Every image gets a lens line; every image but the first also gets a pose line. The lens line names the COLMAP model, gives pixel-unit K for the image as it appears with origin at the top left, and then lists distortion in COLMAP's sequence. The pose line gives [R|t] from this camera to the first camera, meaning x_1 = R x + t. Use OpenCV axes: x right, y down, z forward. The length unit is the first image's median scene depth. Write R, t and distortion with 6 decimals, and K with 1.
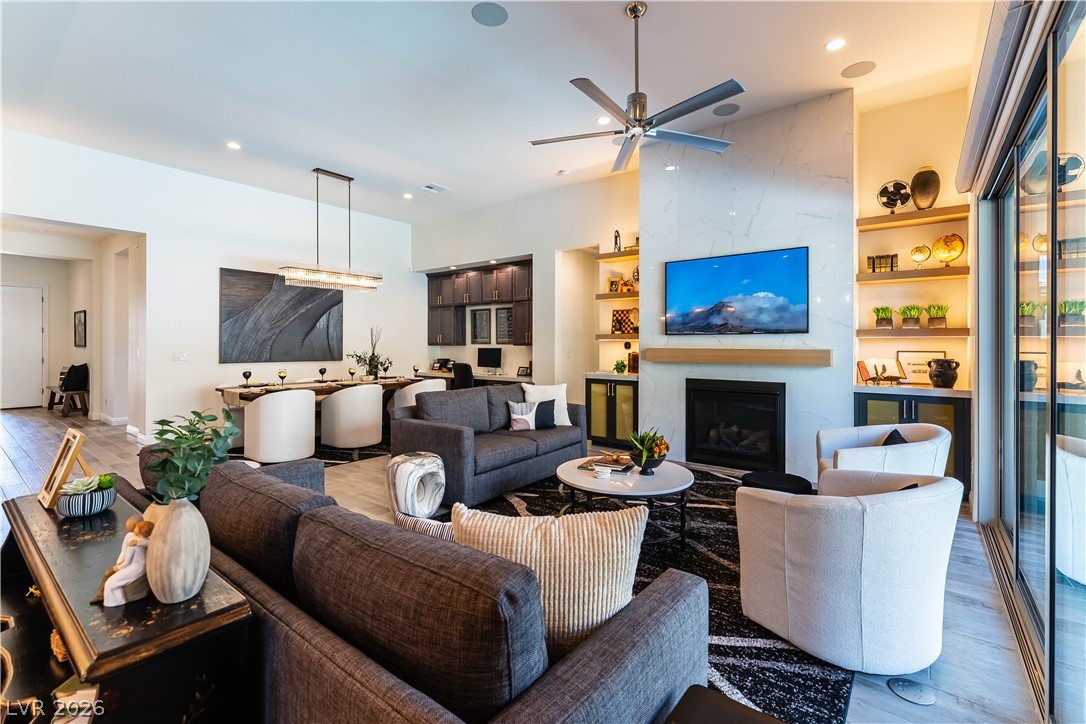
lens RADIAL K [[475.0, 0, 555.7], [0, 475.0, 345.8], [0, 0, 1]] dist [-0.001301, -0.001469]
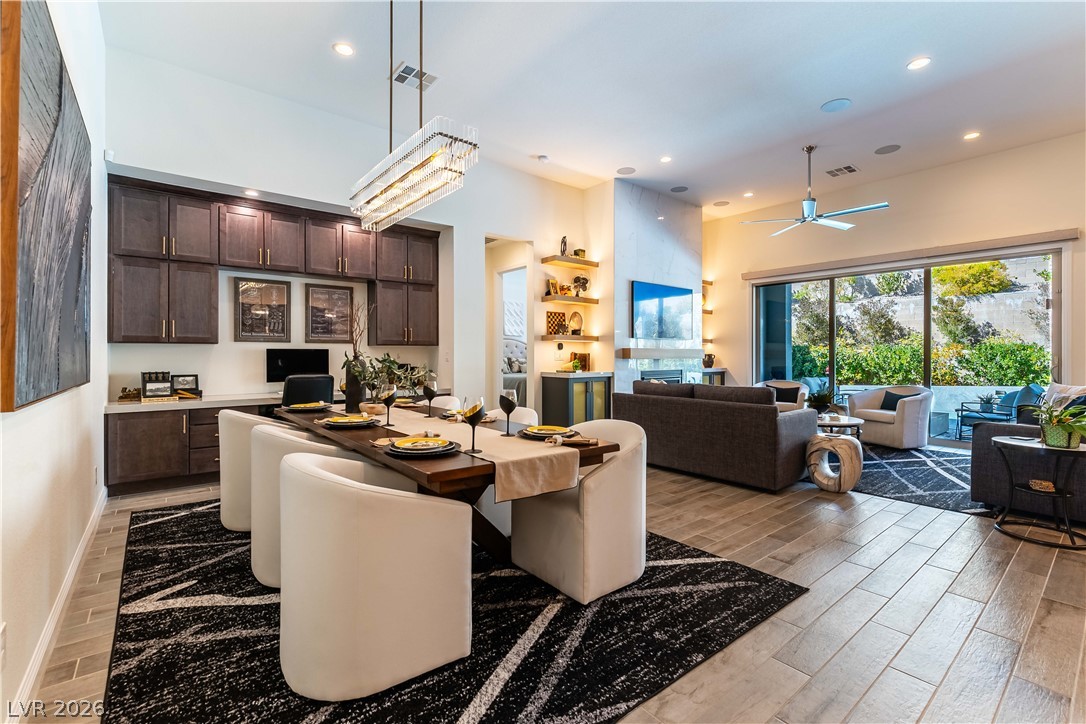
lens RADIAL K [[475.0, 0, 538.0], [0, 475.0, 353.7], [0, 0, 1]] dist [-0.001301, -0.001469]
pose [[0.236726, -0.004158, 0.971567, -0.865159], [0.000093, 0.999991, 0.004257, 0.011041], [-0.971576, -0.000918, 0.236725, 0.765439]]
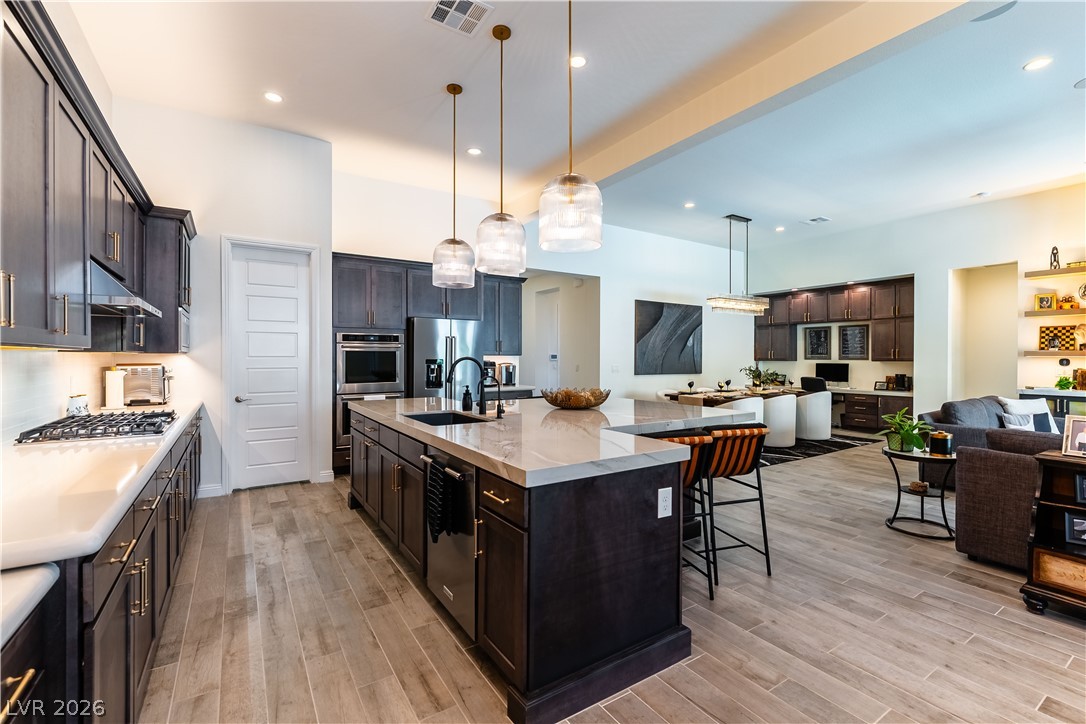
lens RADIAL K [[475.0, 0, 539.3], [0, 475.0, 361.0], [0, 0, 1]] dist [-0.001301, -0.001469]
pose [[0.942012, 0.002537, -0.335571, -0.536185], [-0.001571, 0.999994, 0.003151, -0.004238], [0.335577, -0.002442, 0.942010, -0.292528]]
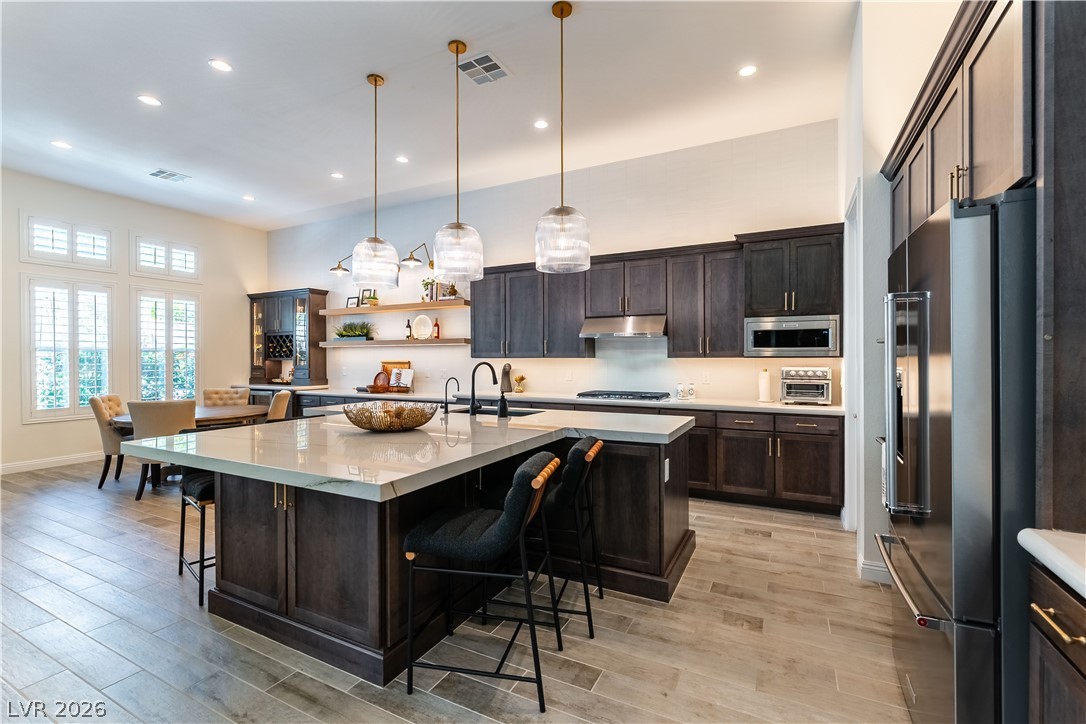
lens RADIAL K [[475.0, 0, 558.7], [0, 475.0, 356.6], [0, 0, 1]] dist [-0.001301, -0.001469]
pose [[-0.983148, -0.000408, -0.182809, -1.083534], [0.000147, 0.999995, -0.003020, -0.020858], [0.182810, -0.002996, -0.983144, 2.183869]]
